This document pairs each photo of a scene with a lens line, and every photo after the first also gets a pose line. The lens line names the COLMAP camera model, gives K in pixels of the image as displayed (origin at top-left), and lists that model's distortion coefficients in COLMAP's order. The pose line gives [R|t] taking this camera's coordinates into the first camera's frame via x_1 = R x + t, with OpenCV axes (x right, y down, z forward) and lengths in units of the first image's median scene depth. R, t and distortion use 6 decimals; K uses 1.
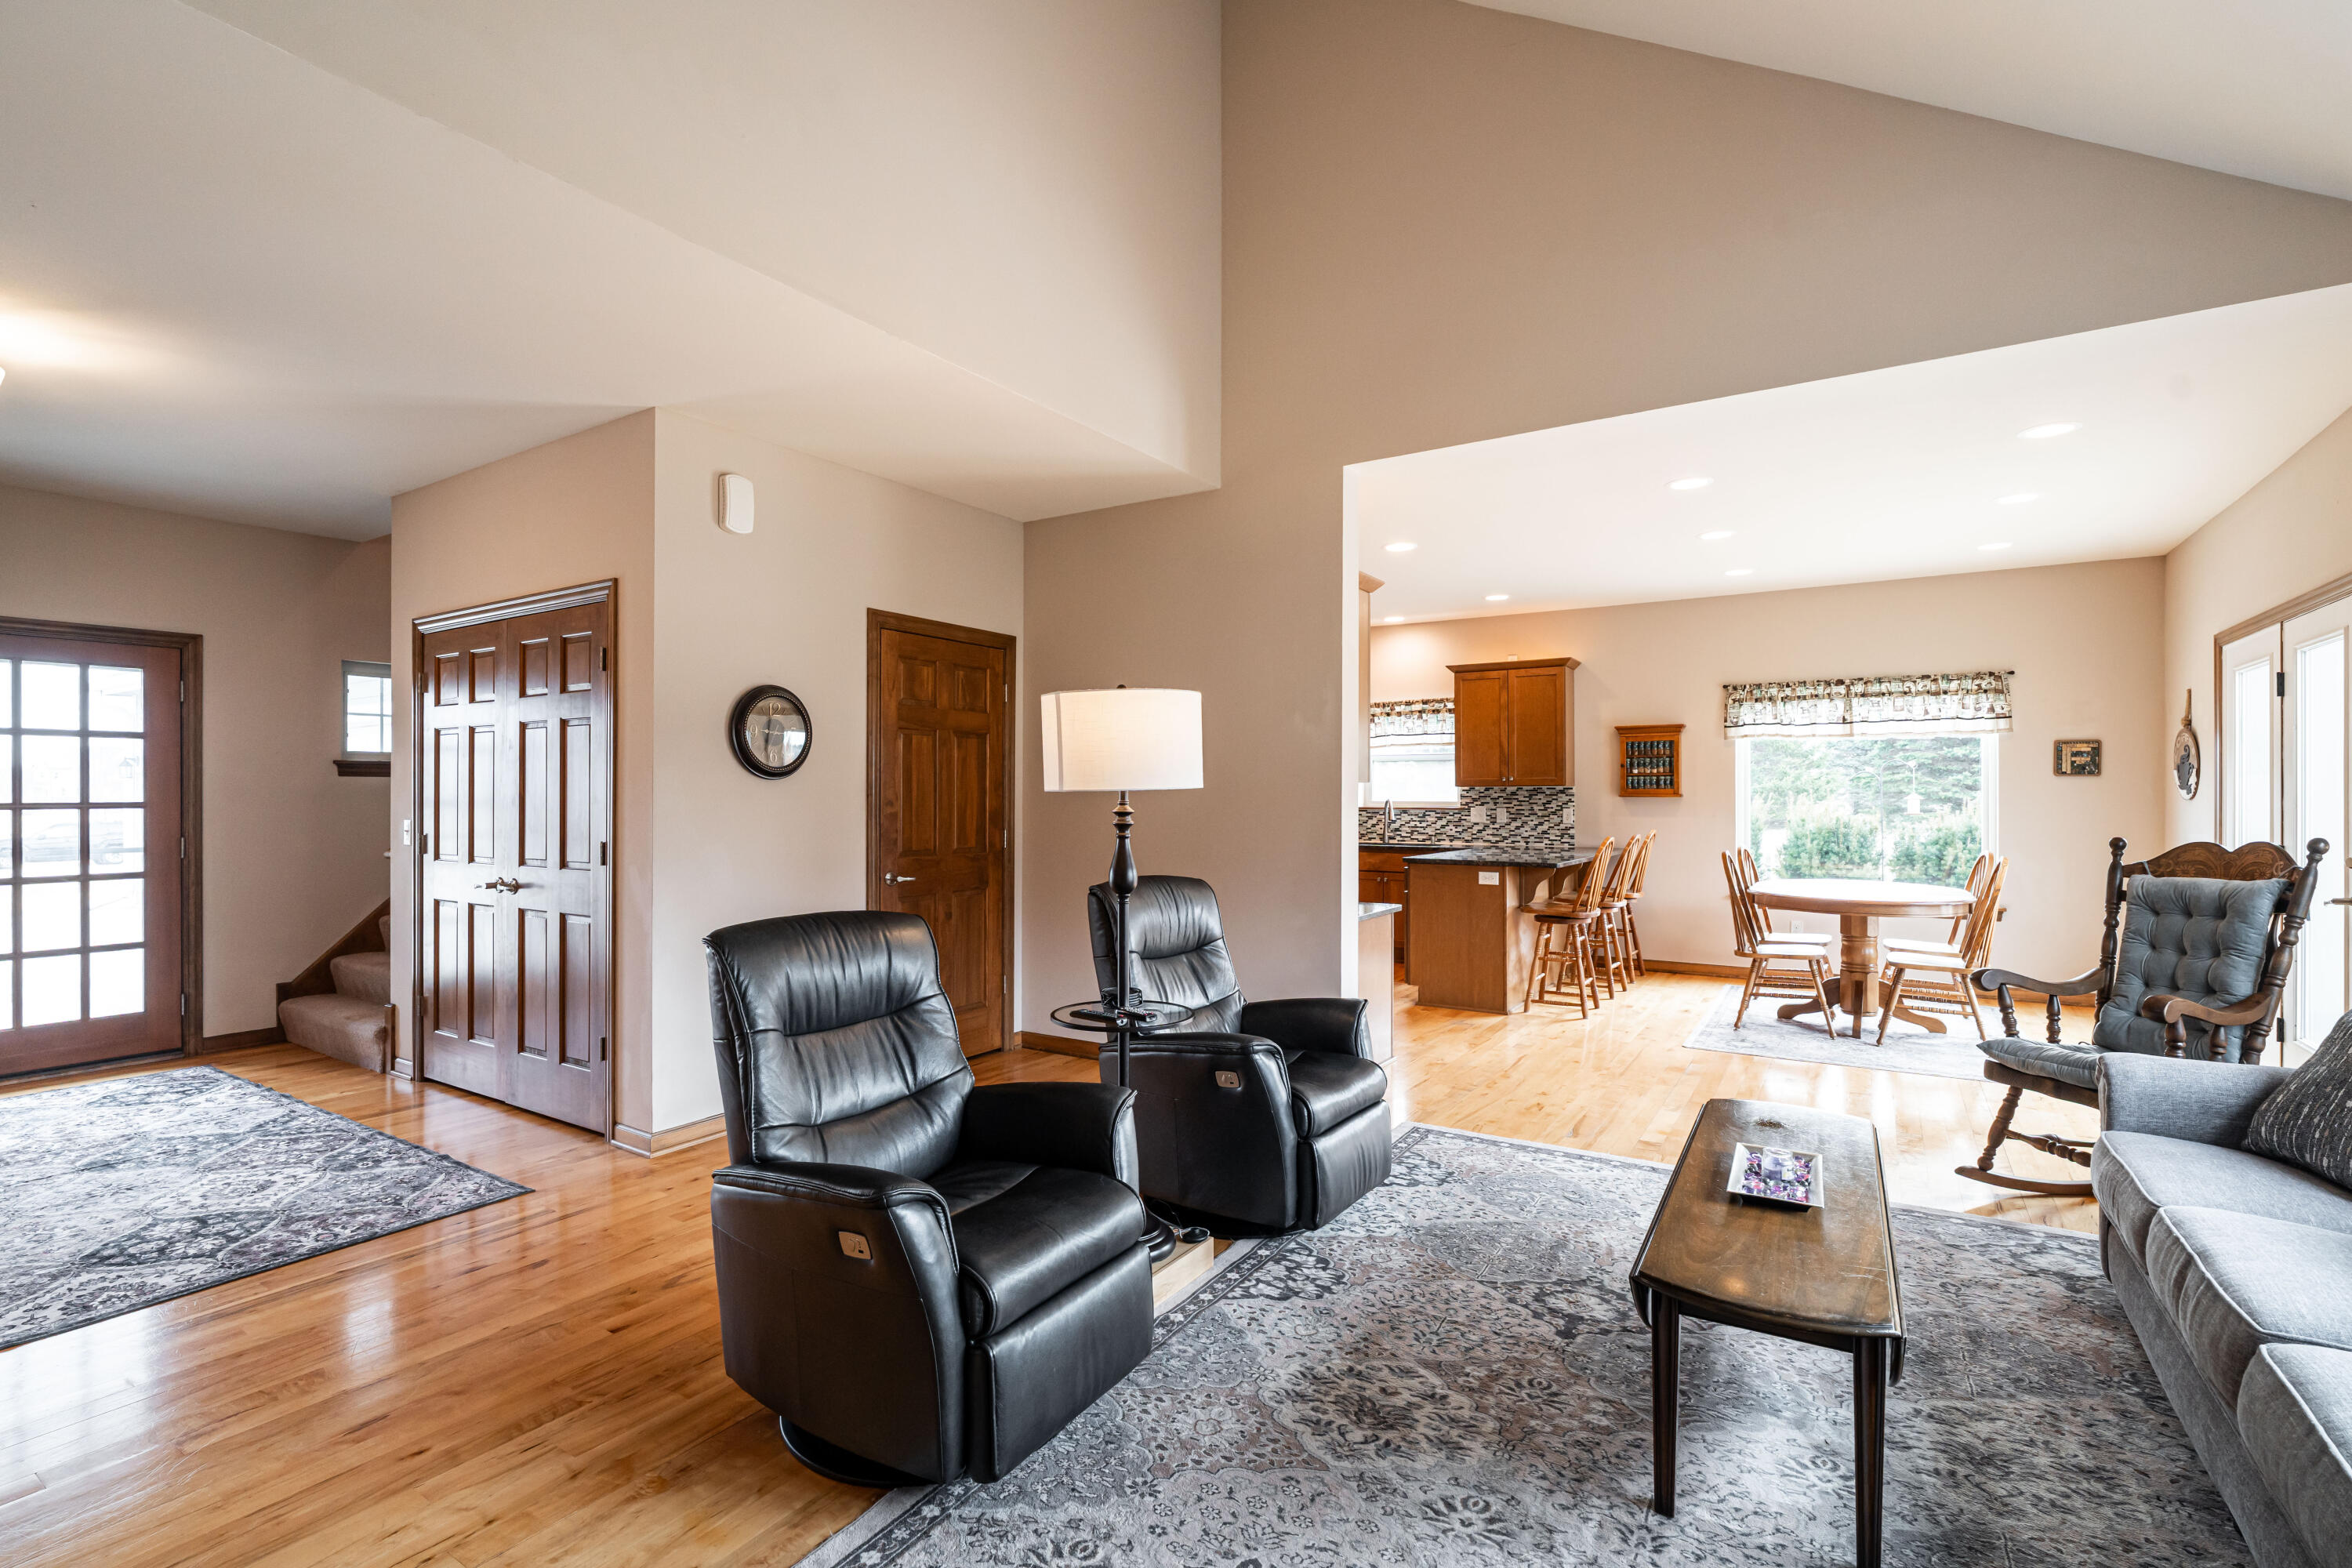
lens RADIAL K [[1074.4, 0, 1179.4], [0, 1074.4, 794.3], [0, 0, 1]] dist [-0.000423, 0.000280]
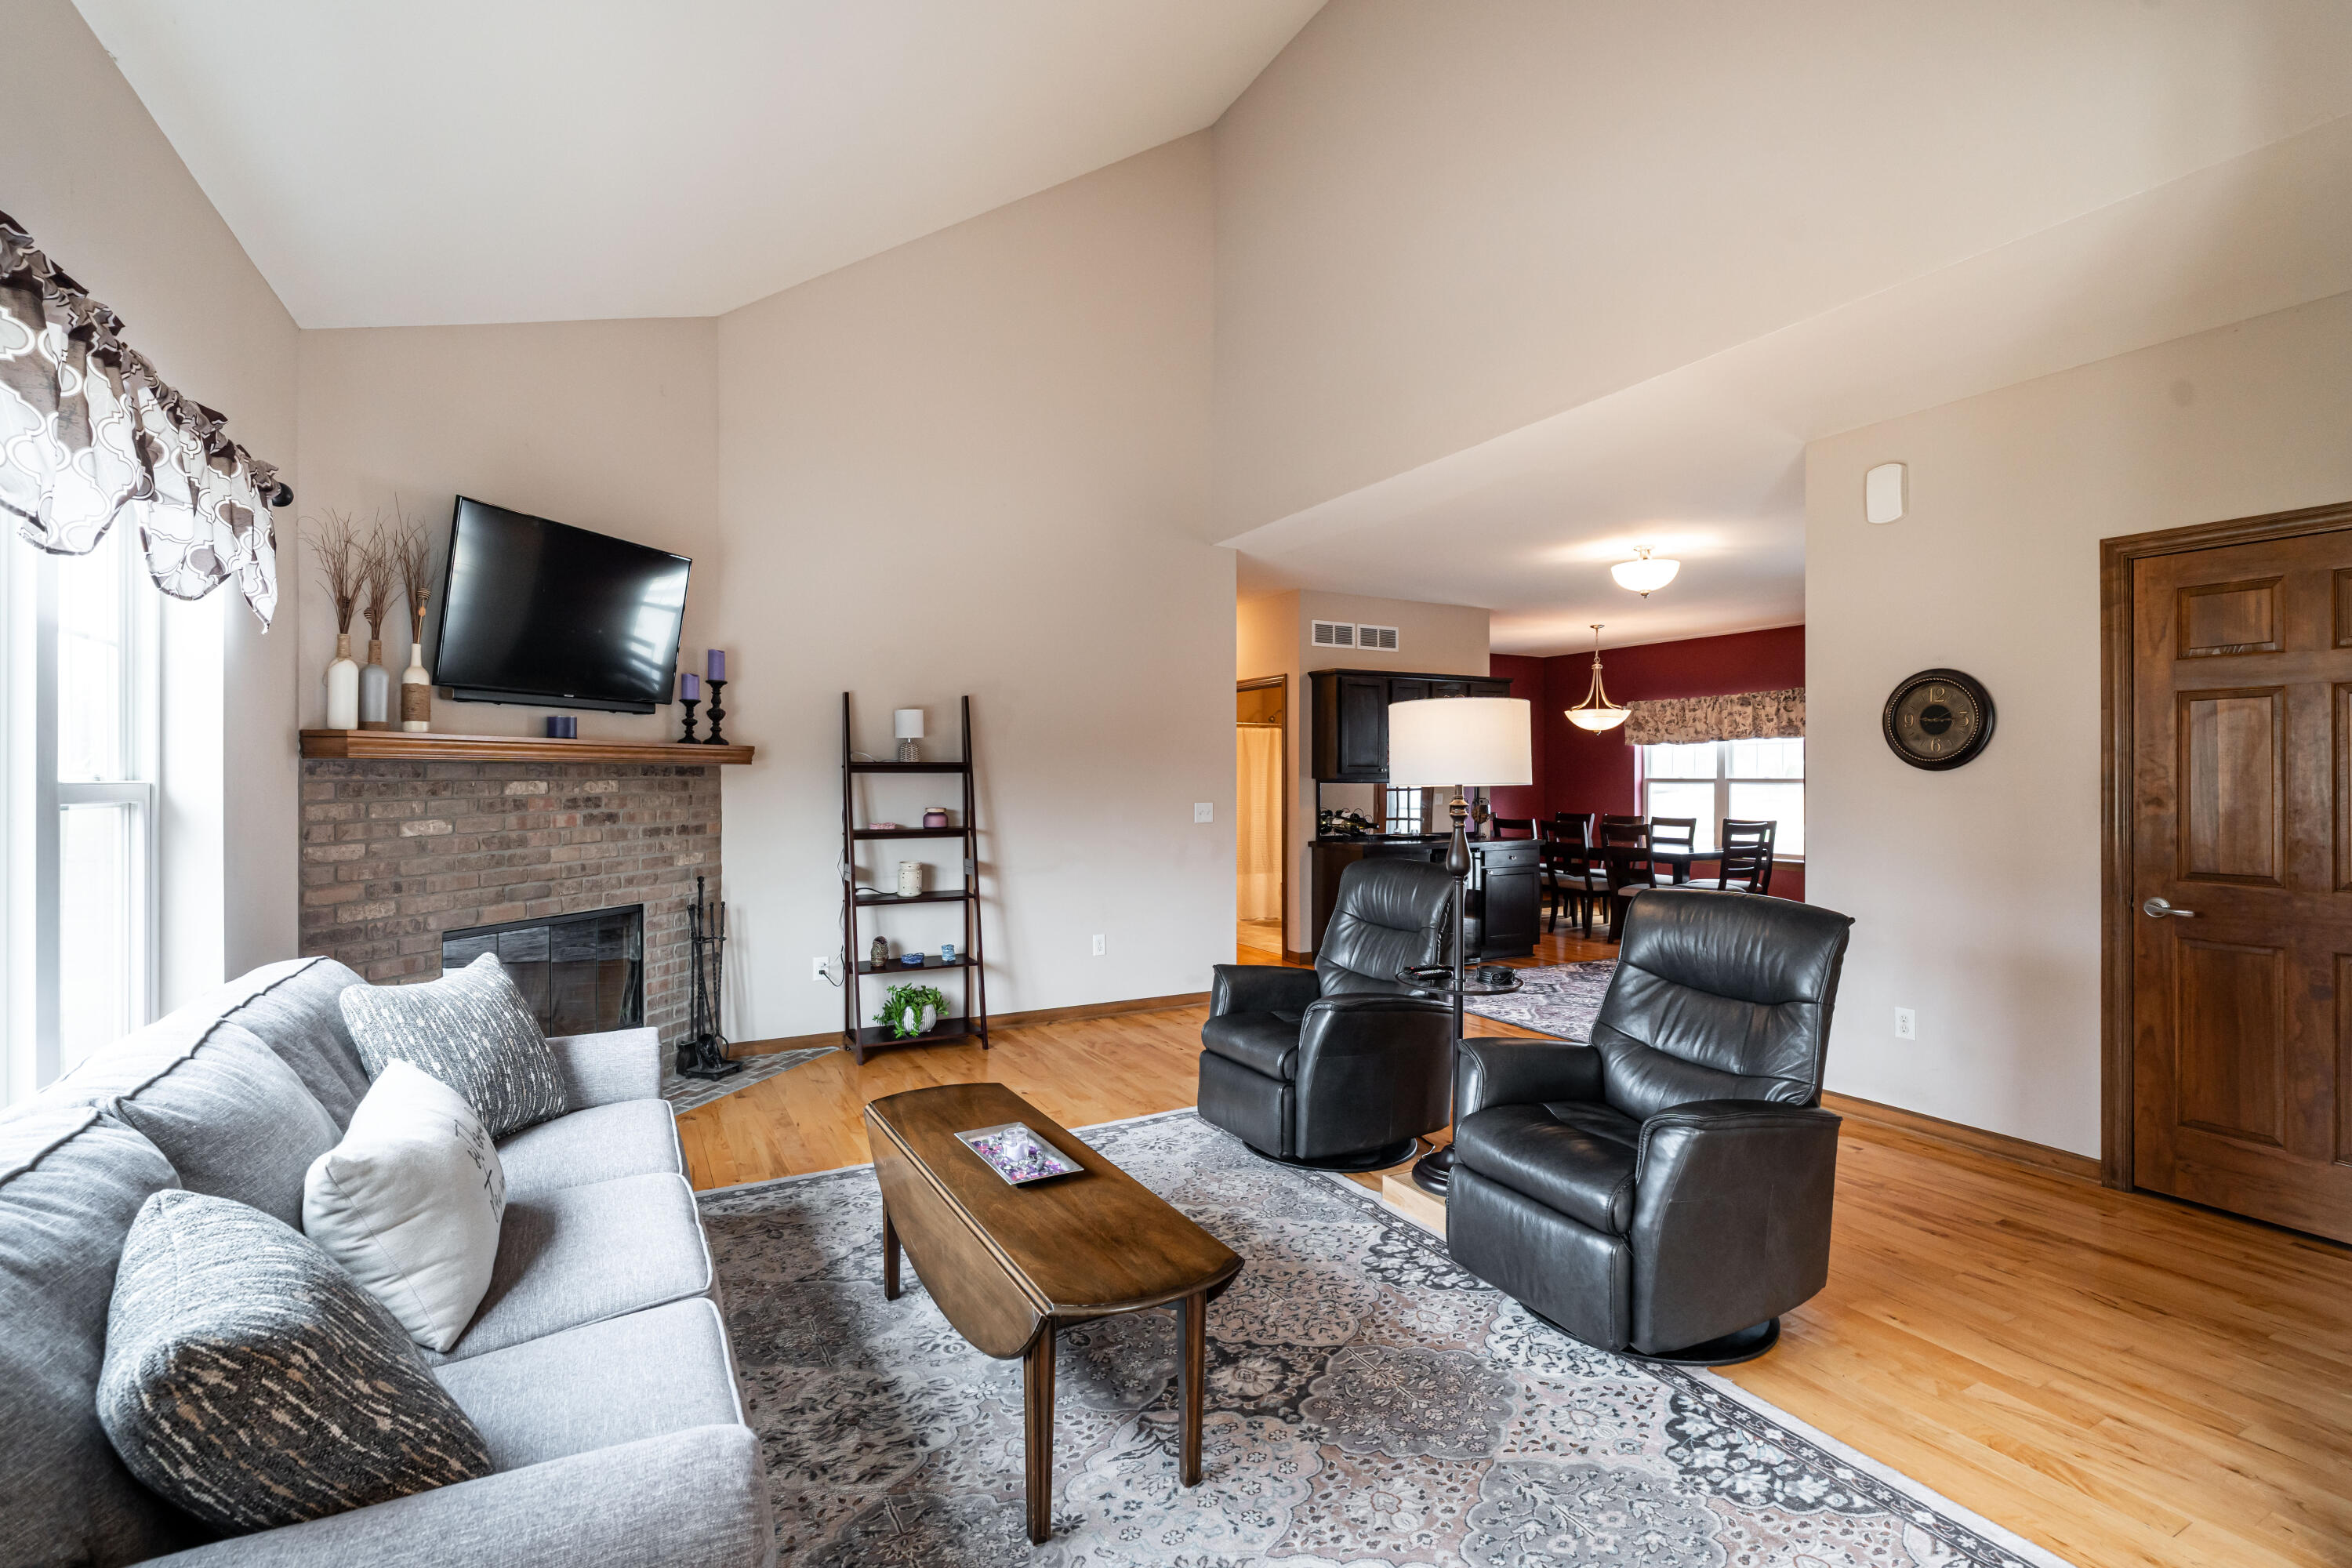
lens RADIAL K [[1061.8, 0, 1176.8], [0, 1061.8, 778.3], [0, 0, 1]] dist [-0.004492, 0.000165]
pose [[-0.480958, 0.003085, -0.876738, 0.584424], [0.000269, 0.999994, 0.003371, -0.008202], [0.876743, 0.001386, -0.480957, 0.688367]]
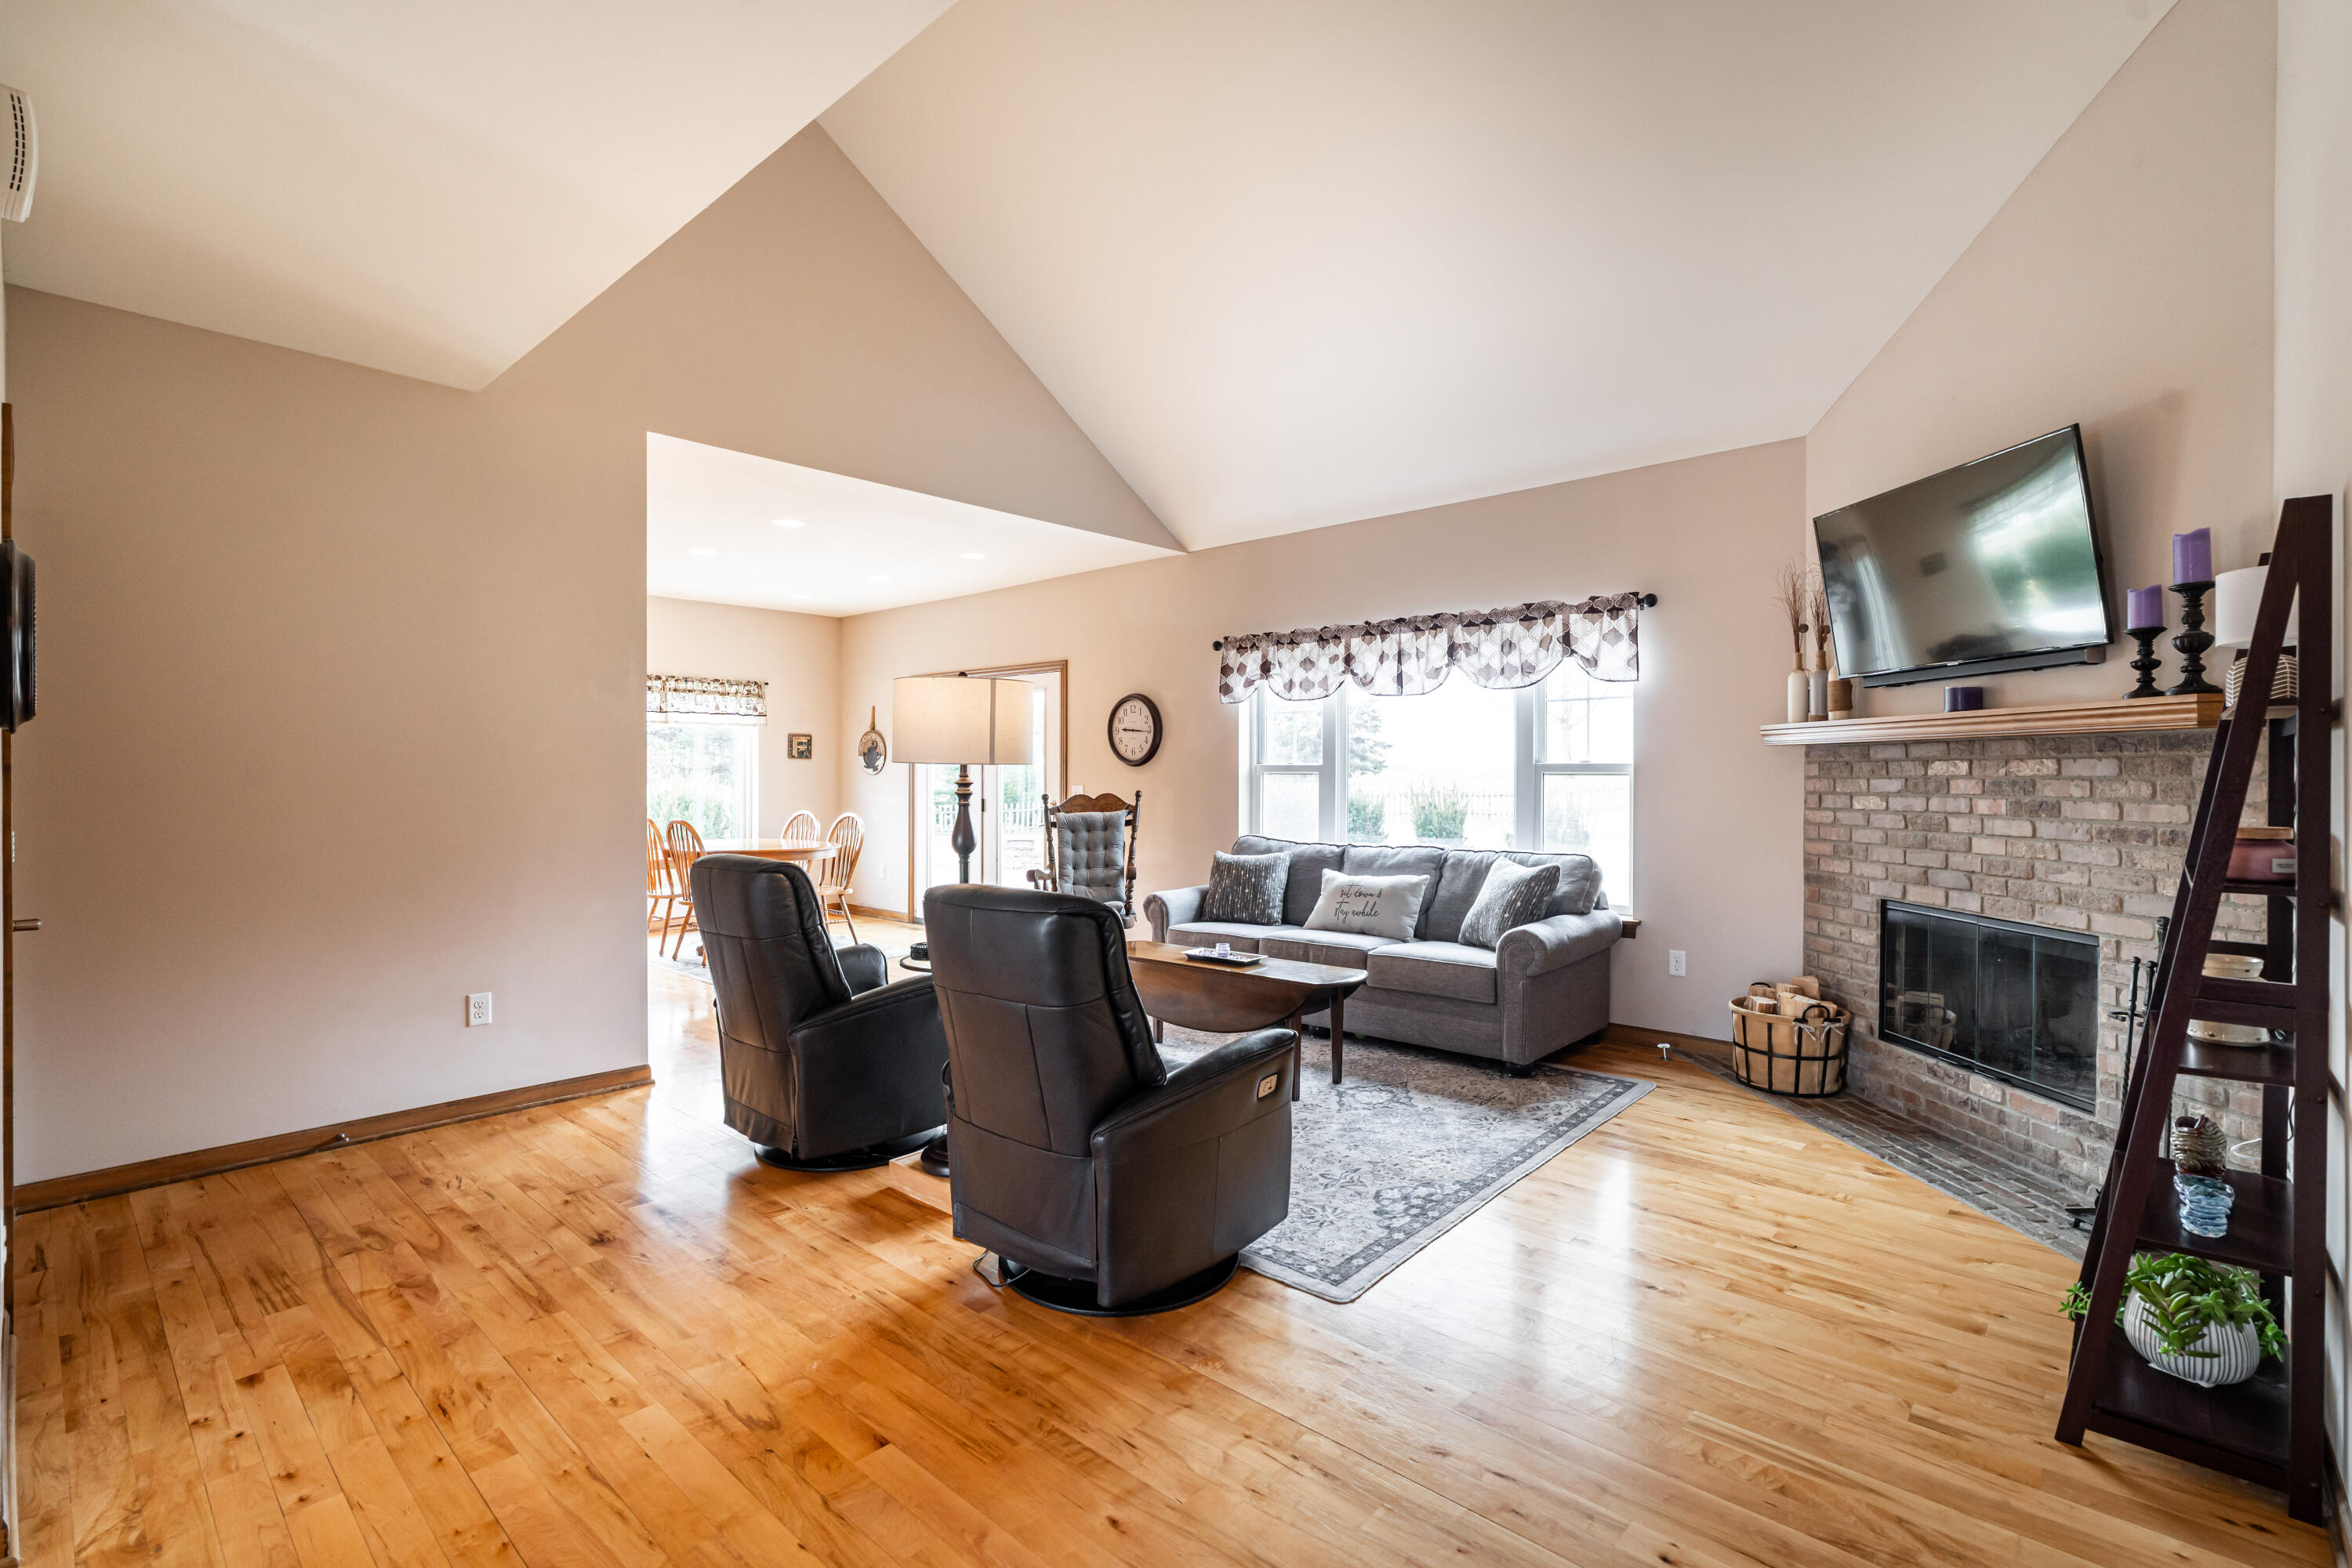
lens RADIAL K [[1061.8, 0, 1176.8], [0, 1061.8, 778.3], [0, 0, 1]] dist [-0.004492, 0.000165]
pose [[0.161036, -0.004639, 0.986938, -0.604608], [0.001142, 0.999989, 0.004514, 0.003674], [-0.986948, 0.000400, 0.161039, 0.318796]]
